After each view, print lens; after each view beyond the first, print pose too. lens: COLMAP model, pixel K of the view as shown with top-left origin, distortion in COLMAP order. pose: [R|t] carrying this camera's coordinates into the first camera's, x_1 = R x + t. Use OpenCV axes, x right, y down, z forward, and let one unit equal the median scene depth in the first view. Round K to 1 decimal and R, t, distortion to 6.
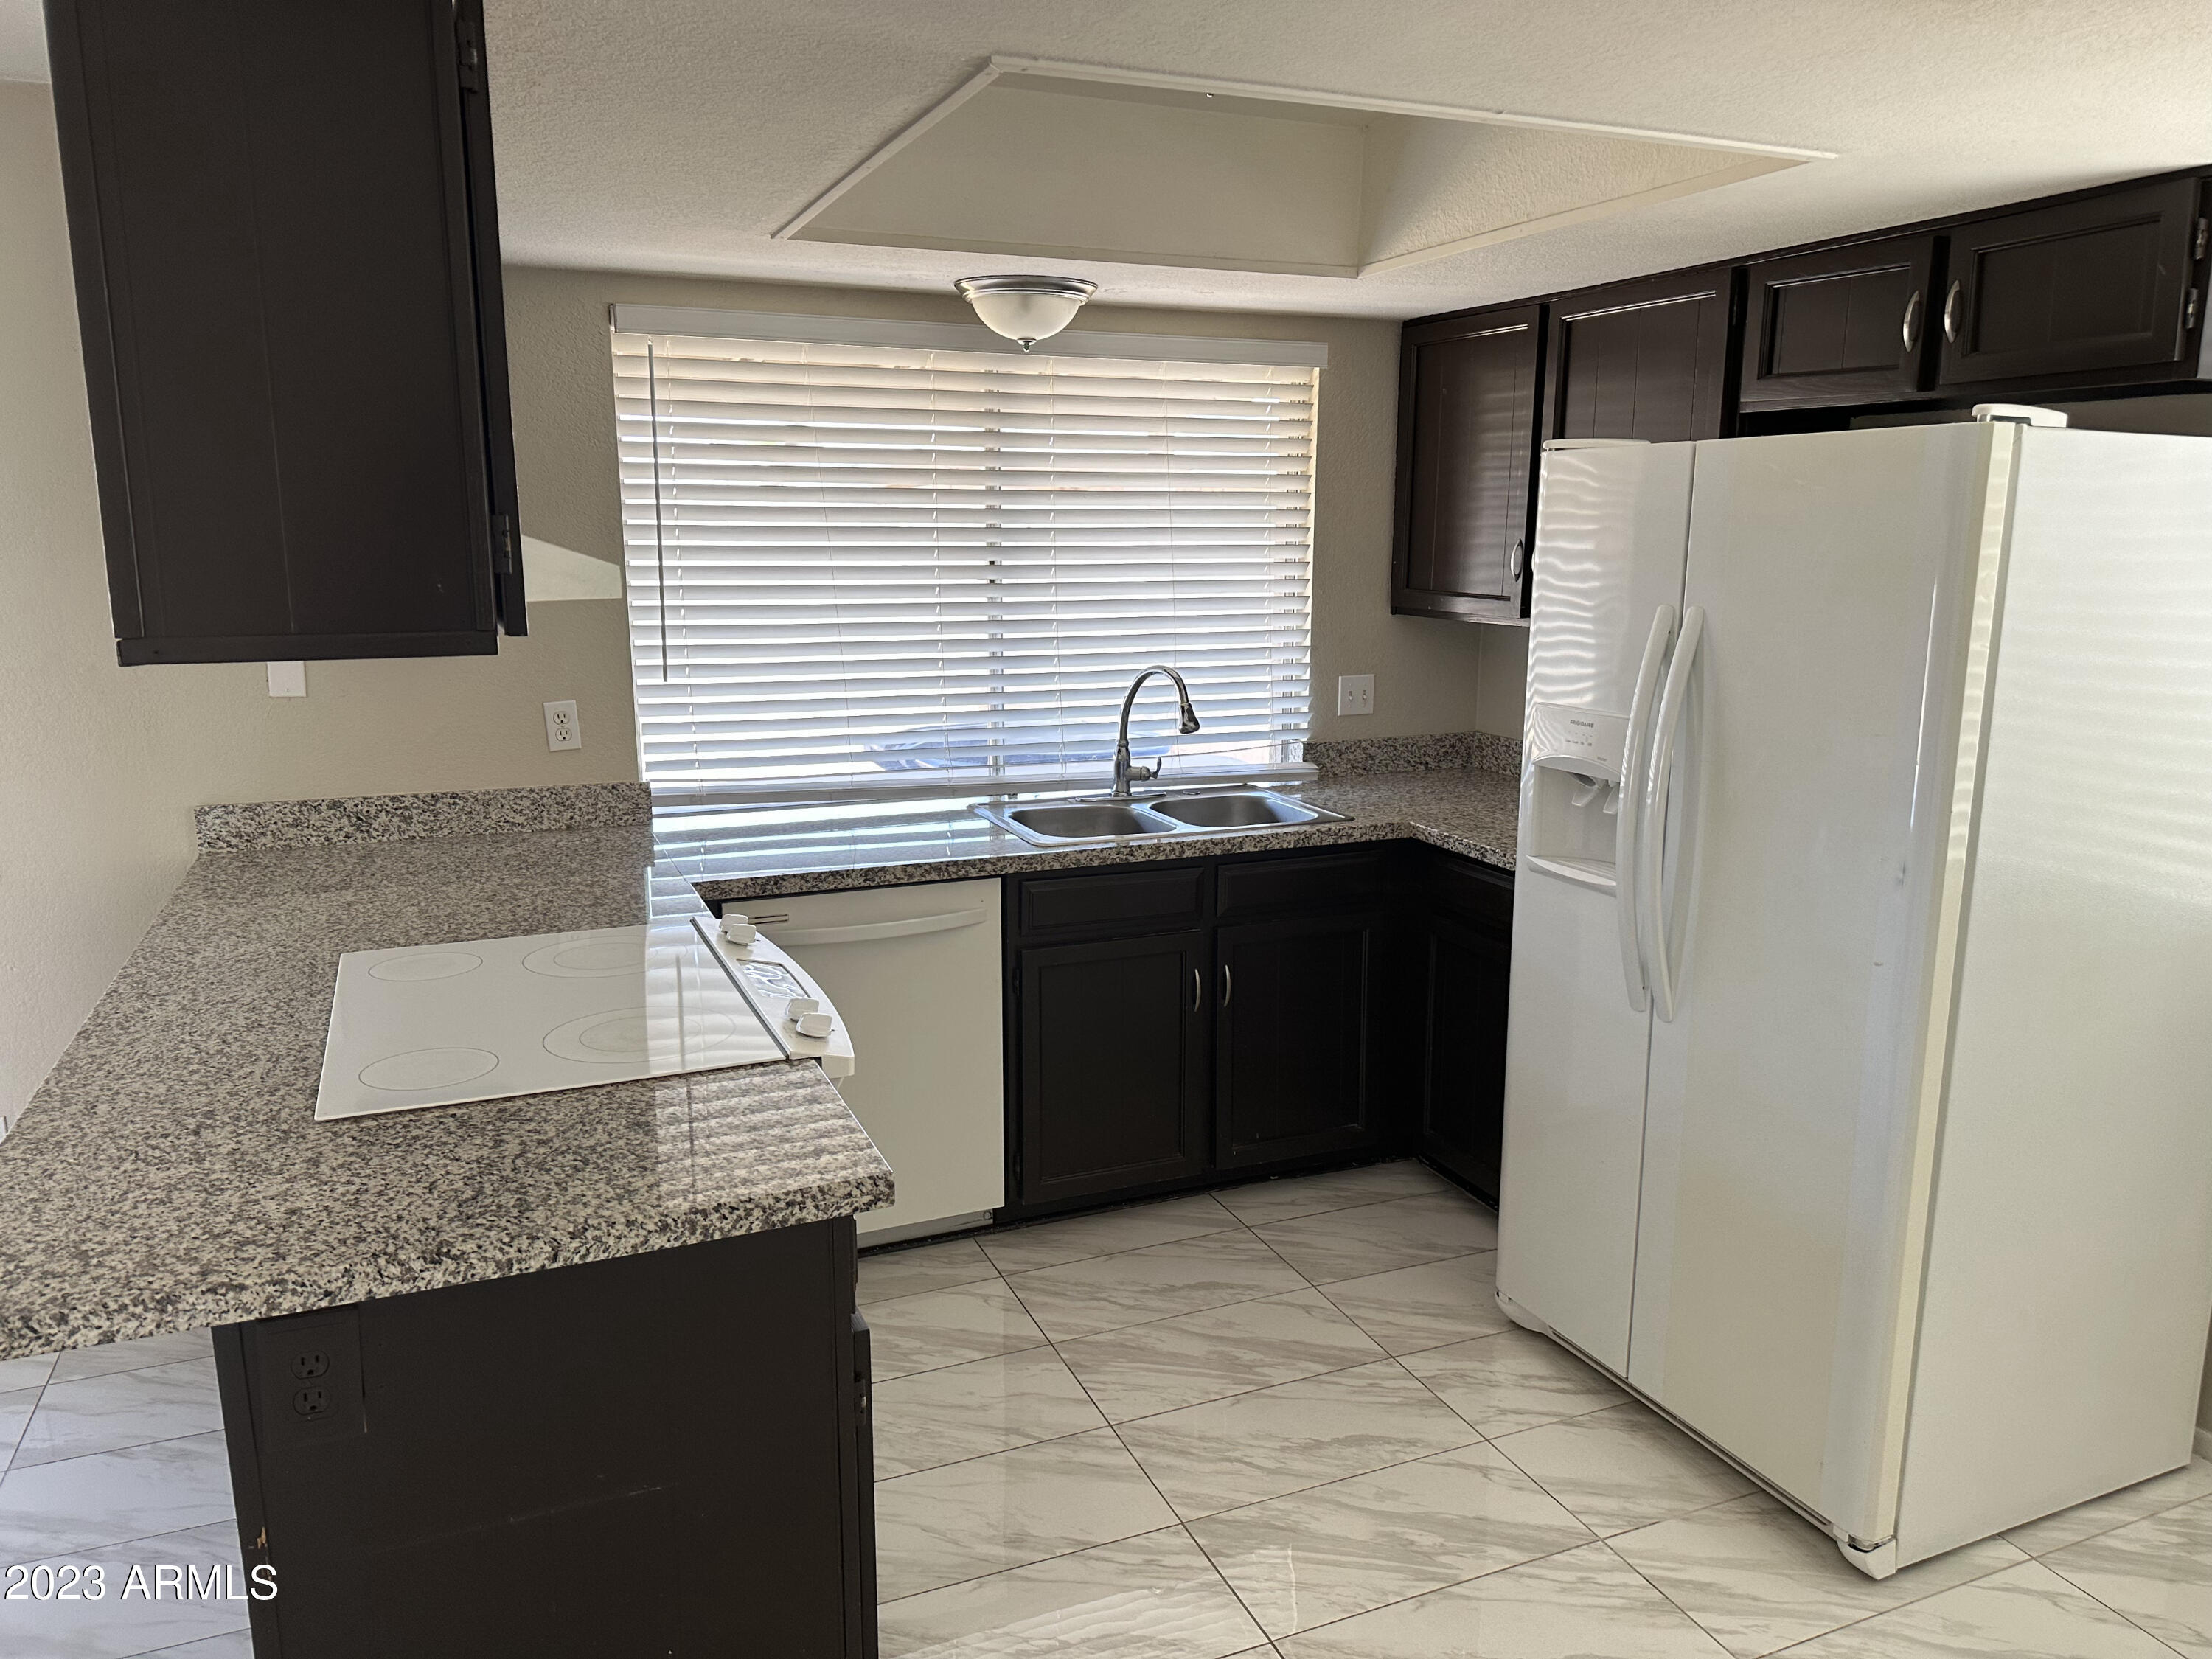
lens RADIAL K [[1558.0, 0, 1103.4], [0, 1558.0, 818.9], [0, 0, 1]] dist [0.036067, -0.043983]
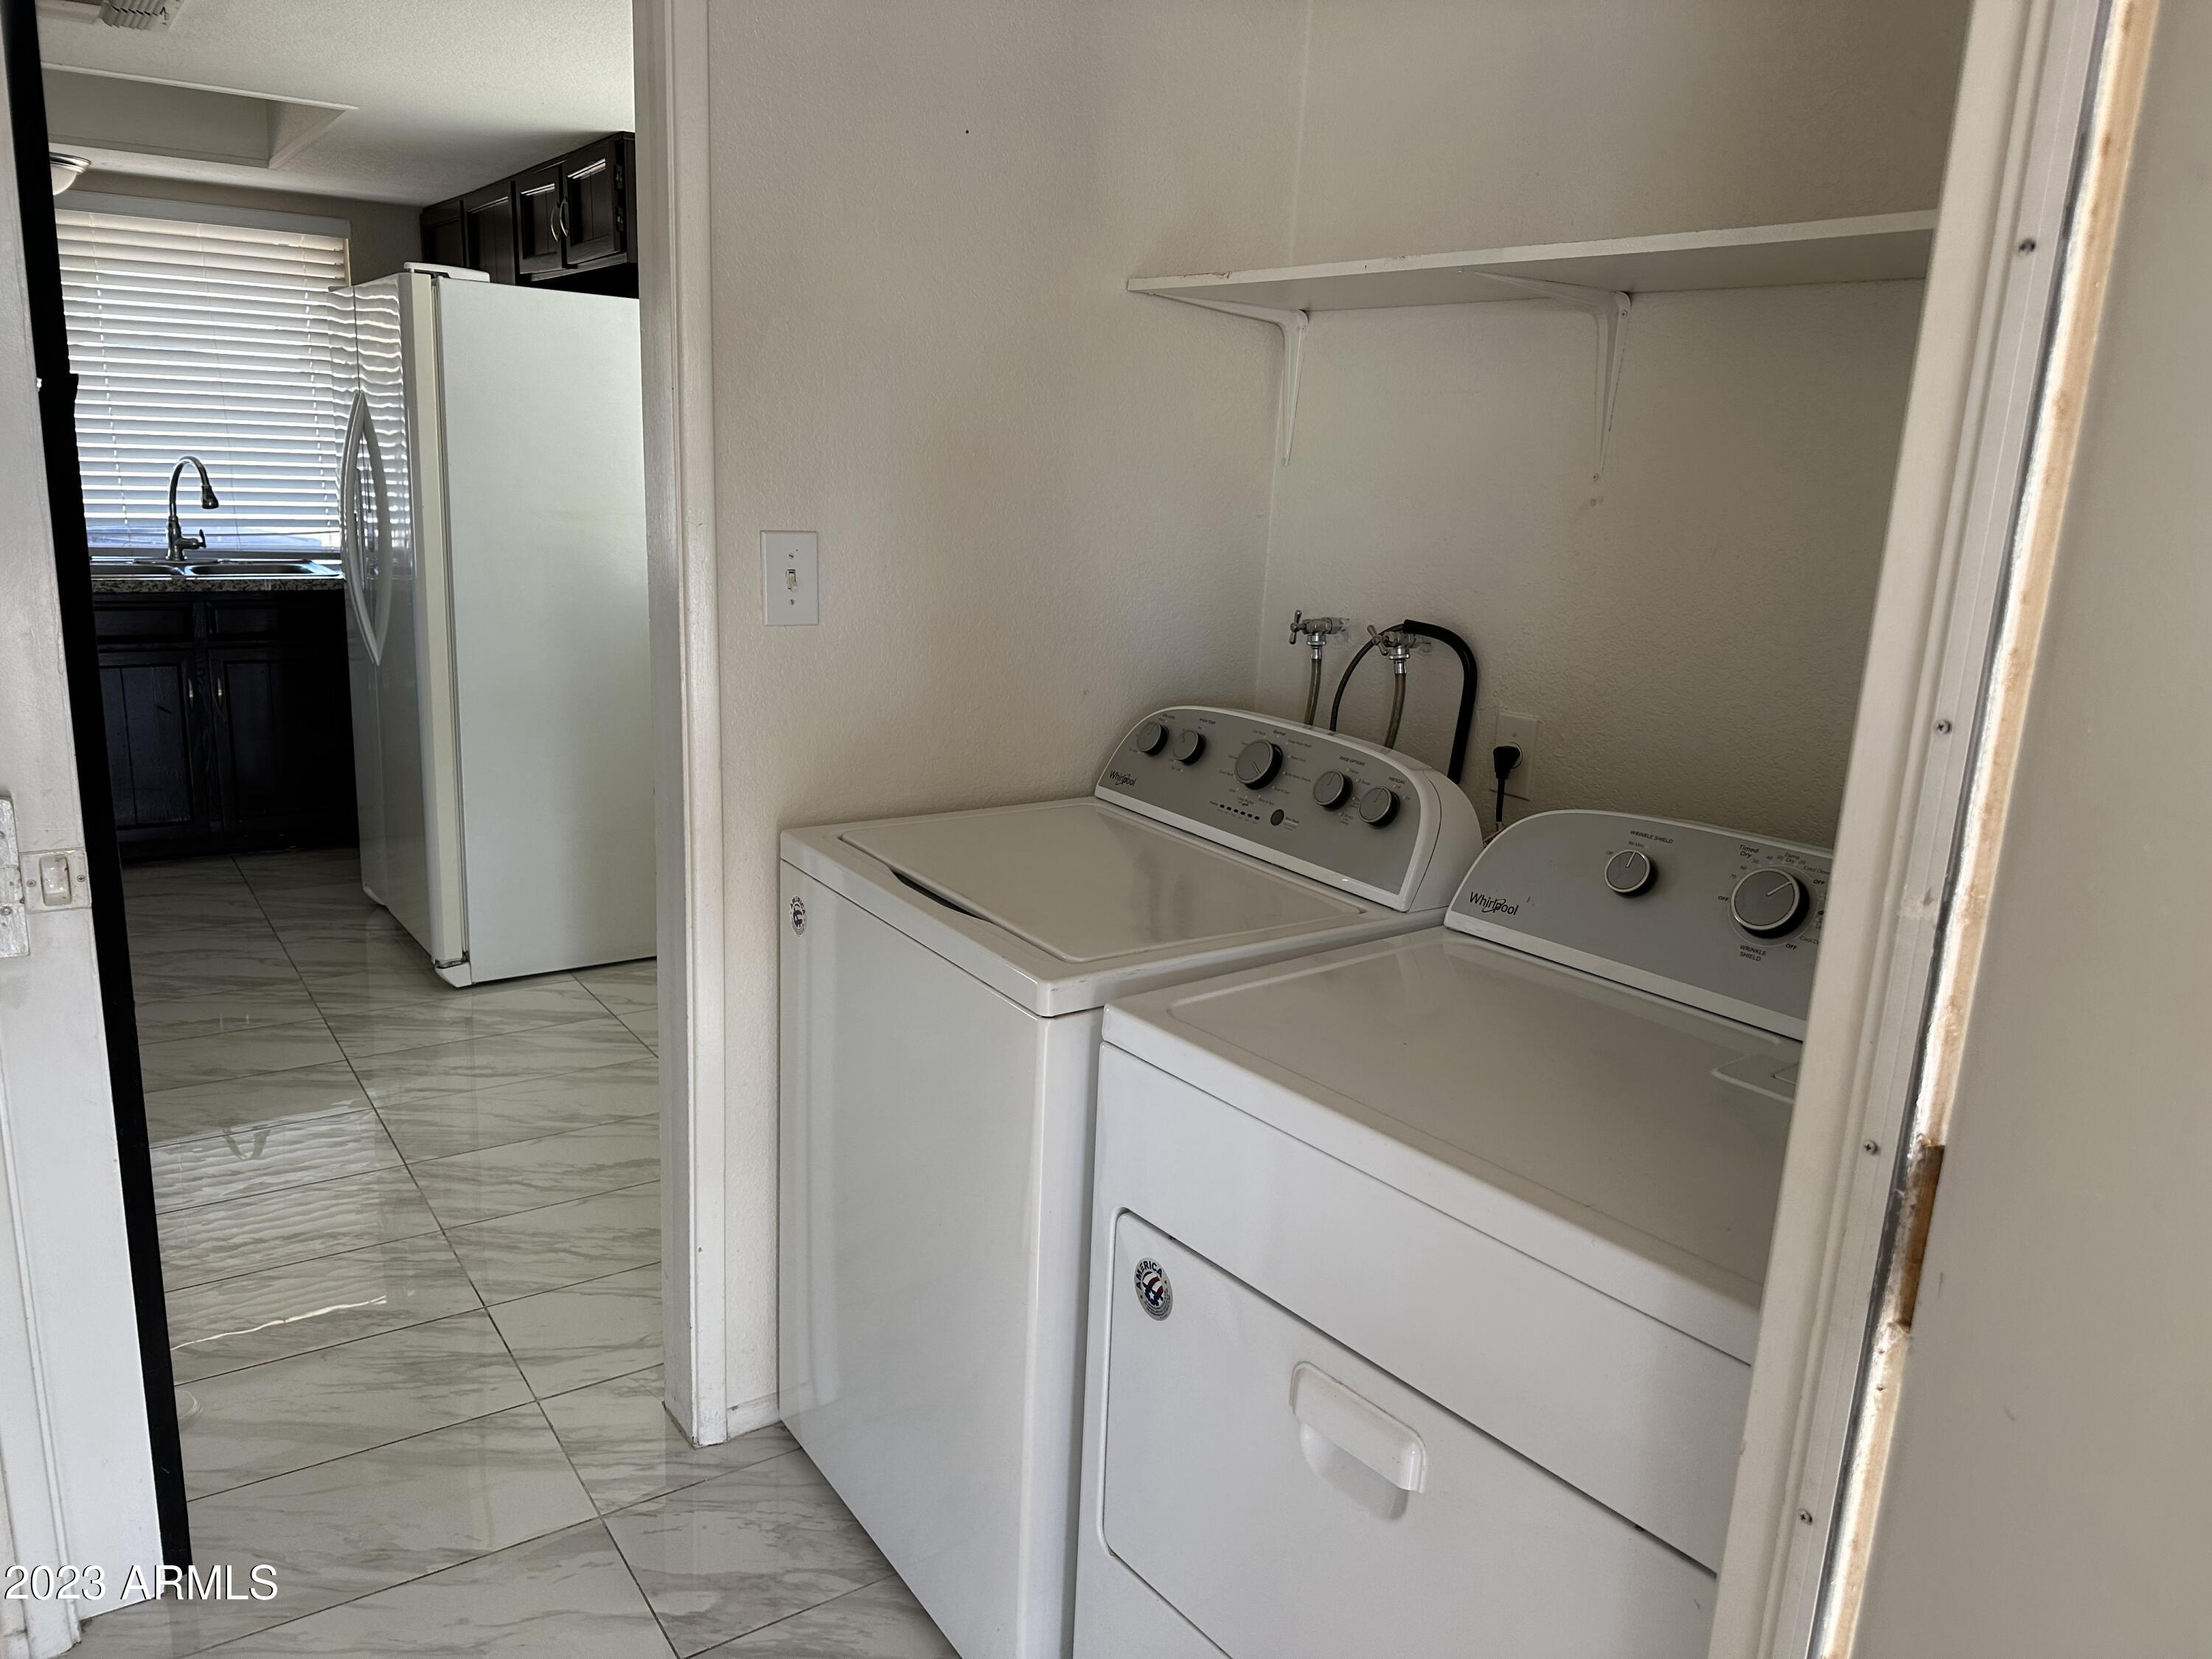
lens RADIAL K [[1558.0, 0, 1093.2], [0, 1558.0, 852.7], [0, 0, 1]] dist [0.036067, -0.043983]
pose [[0.976954, -0.008748, 0.213270, 0.576877], [-0.005352, 0.997842, 0.065446, 0.165176], [-0.213383, -0.065079, 0.974799, -0.548133]]
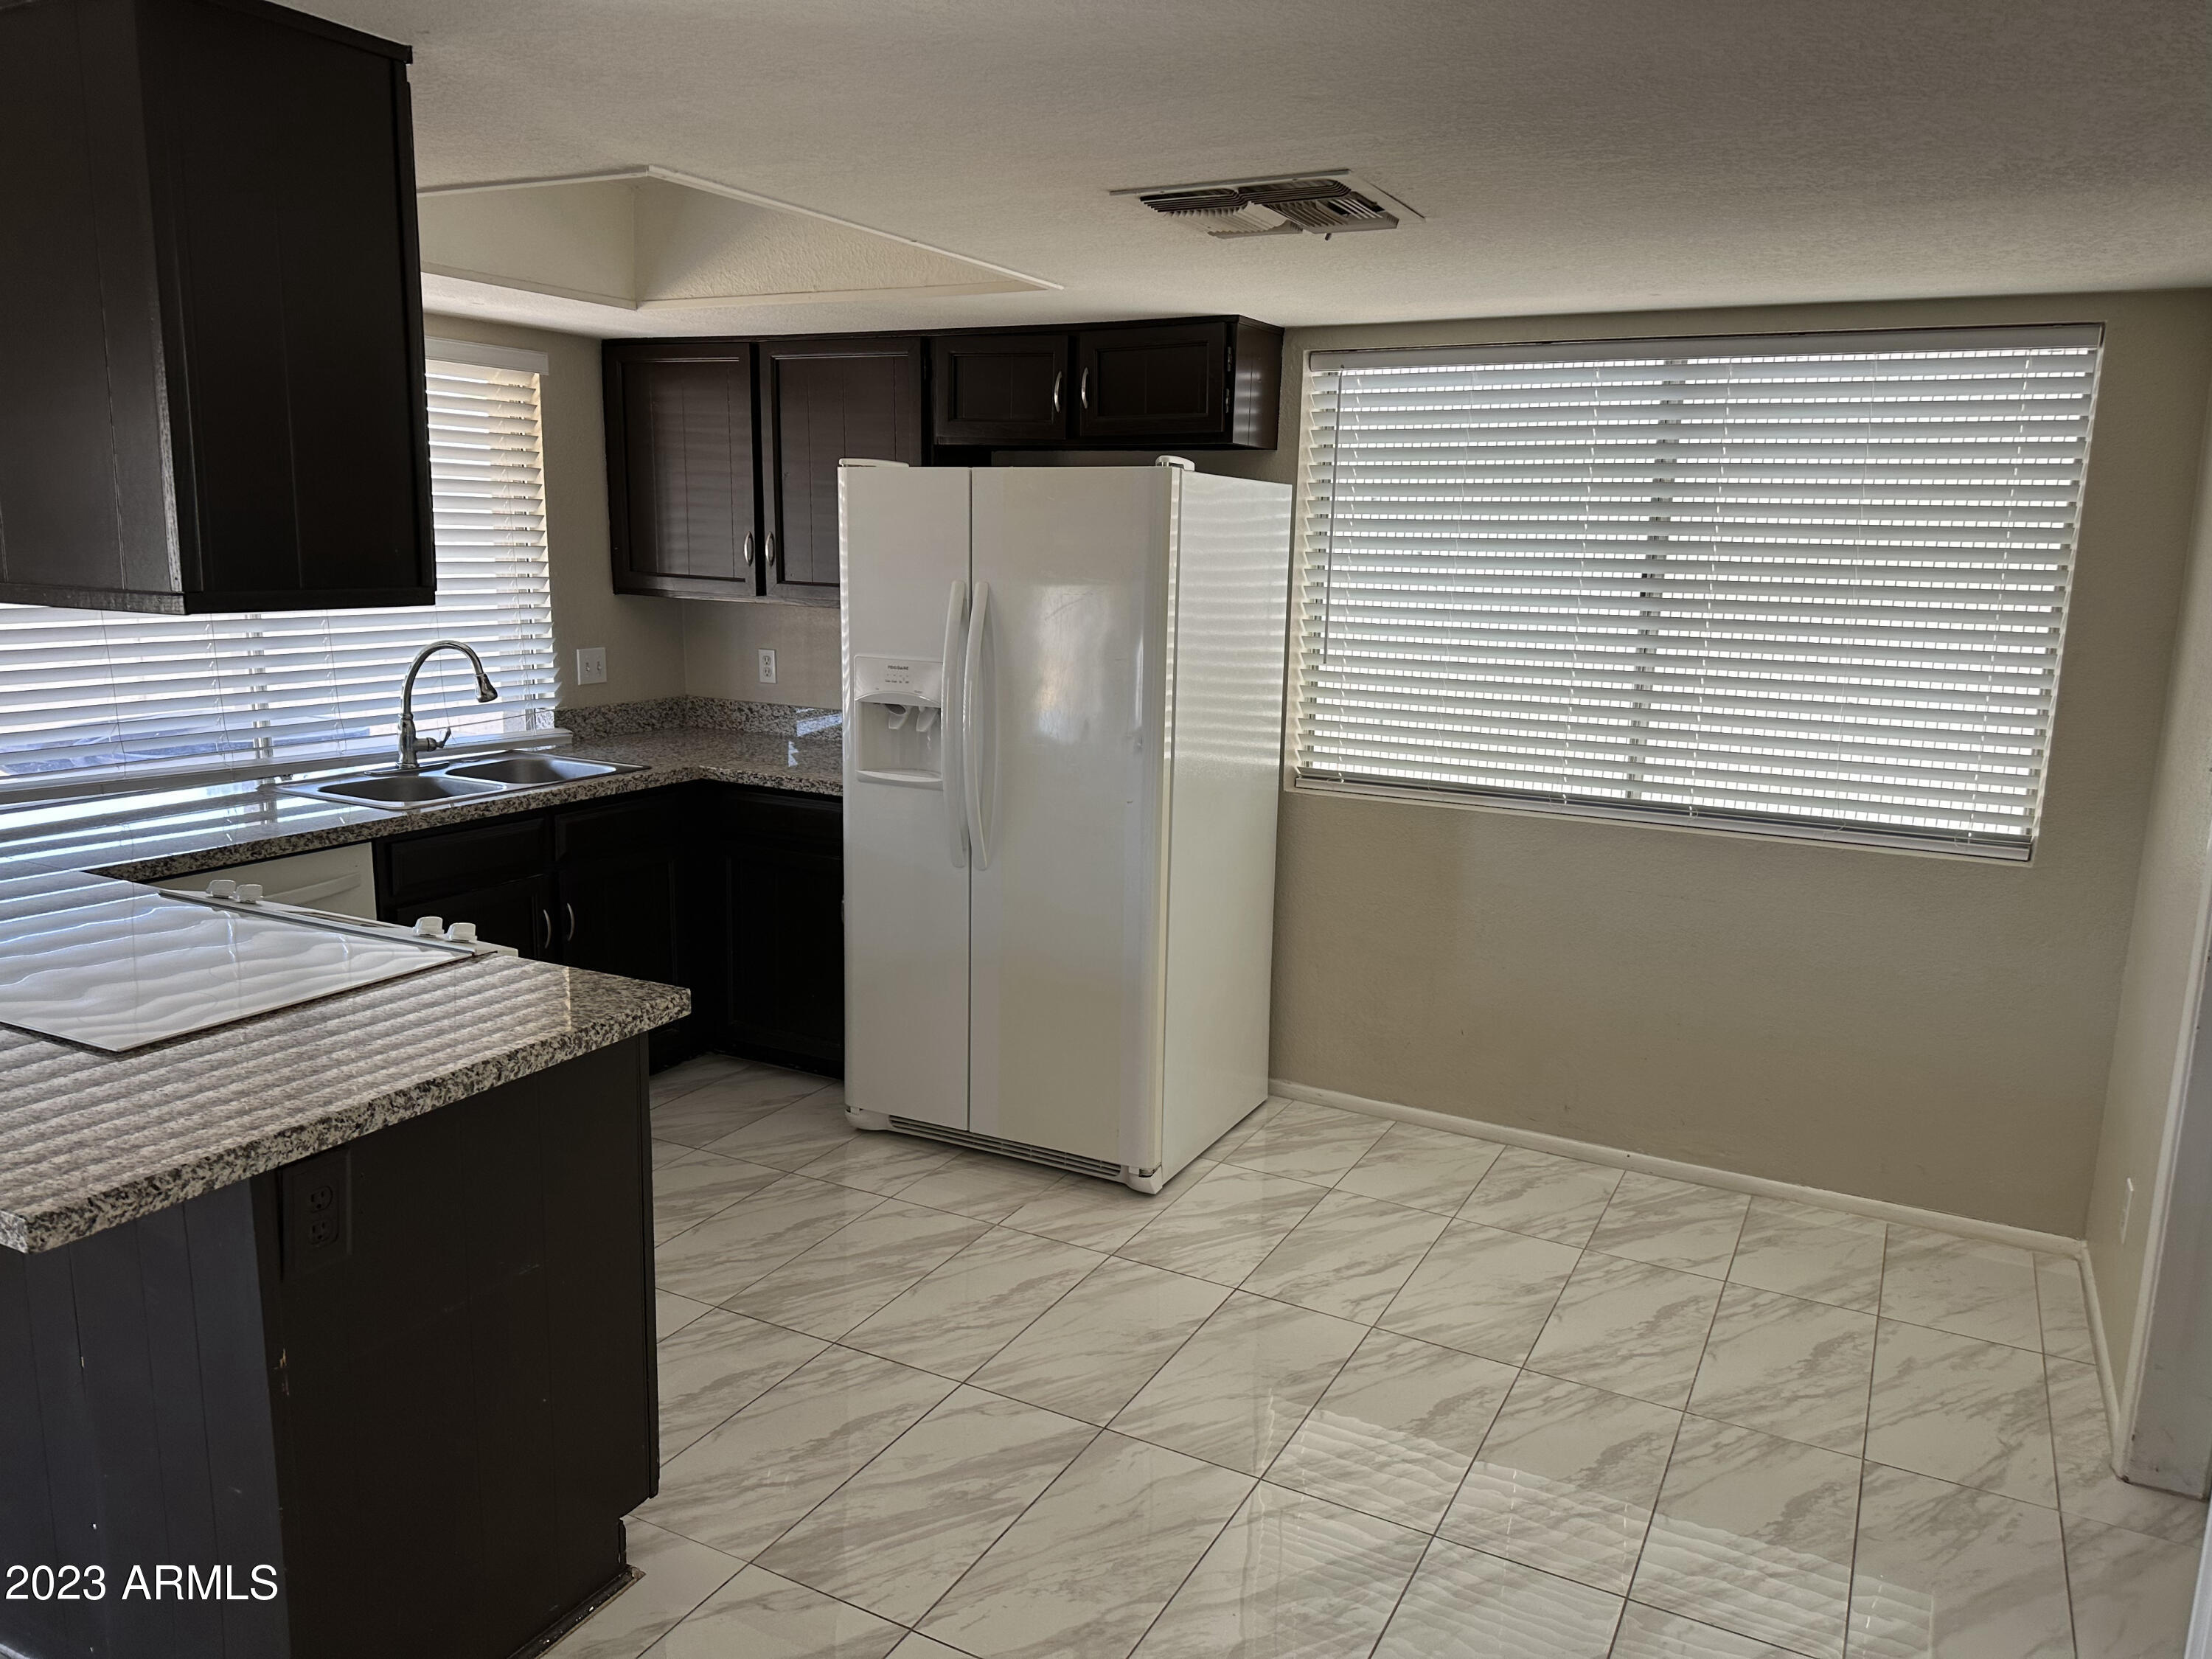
lens RADIAL K [[1558.0, 0, 1125.5], [0, 1558.0, 823.6], [0, 0, 1]] dist [0.036067, -0.043983]
pose [[0.769974, -0.101011, 0.630030, -0.347178], [0.097085, 0.994440, 0.040786, 0.032655], [-0.630647, 0.029762, 0.775499, -0.154254]]
